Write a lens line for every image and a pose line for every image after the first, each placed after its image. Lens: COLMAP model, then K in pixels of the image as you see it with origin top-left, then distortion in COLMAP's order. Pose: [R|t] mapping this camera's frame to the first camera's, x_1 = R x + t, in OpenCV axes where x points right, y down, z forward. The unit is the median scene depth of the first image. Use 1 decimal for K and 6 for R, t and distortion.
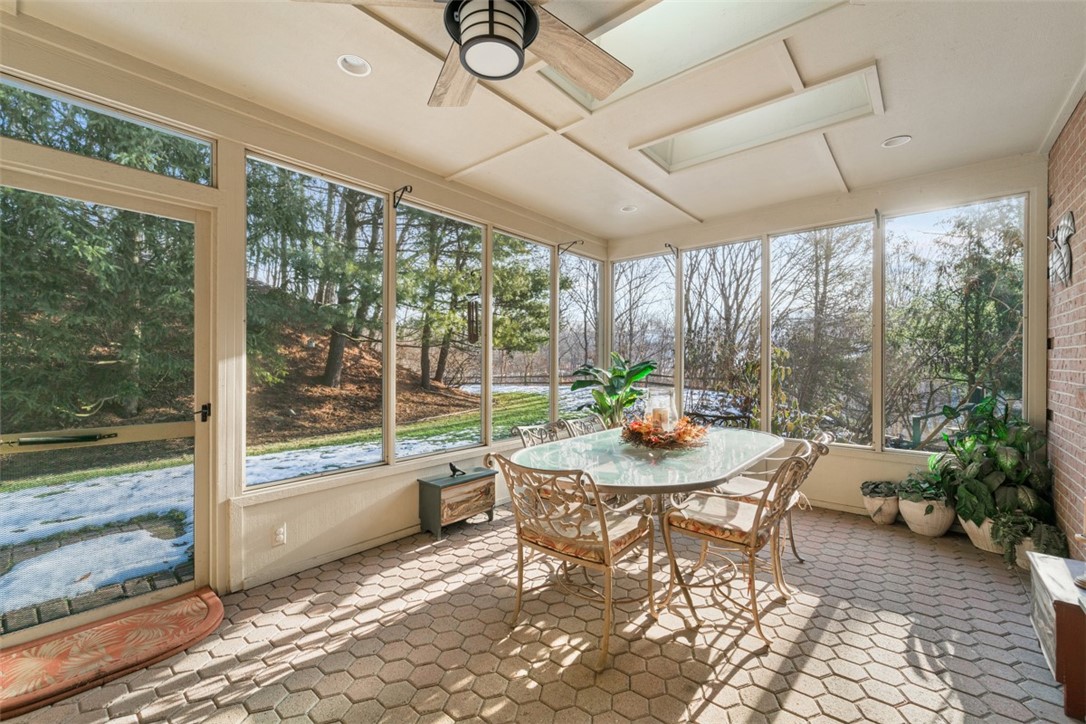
lens RADIAL K [[441.0, 0, 541.9], [0, 441.0, 363.3], [0, 0, 1]] dist [-0.000341, -0.003273]
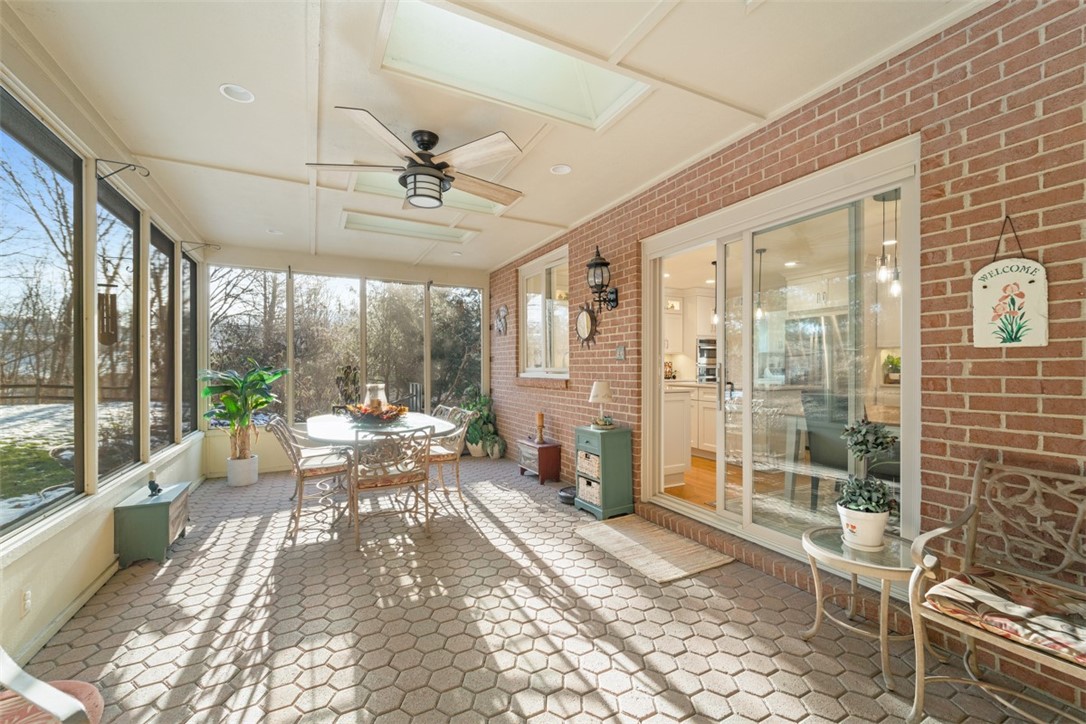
lens RADIAL K [[441.0, 0, 543.2], [0, 441.0, 362.9], [0, 0, 1]] dist [-0.000341, -0.003273]
pose [[0.367250, 0.008584, 0.930083, -1.156867], [0.002579, 0.999944, -0.010247, -0.000844], [-0.930119, 0.006162, 0.367207, -0.097309]]
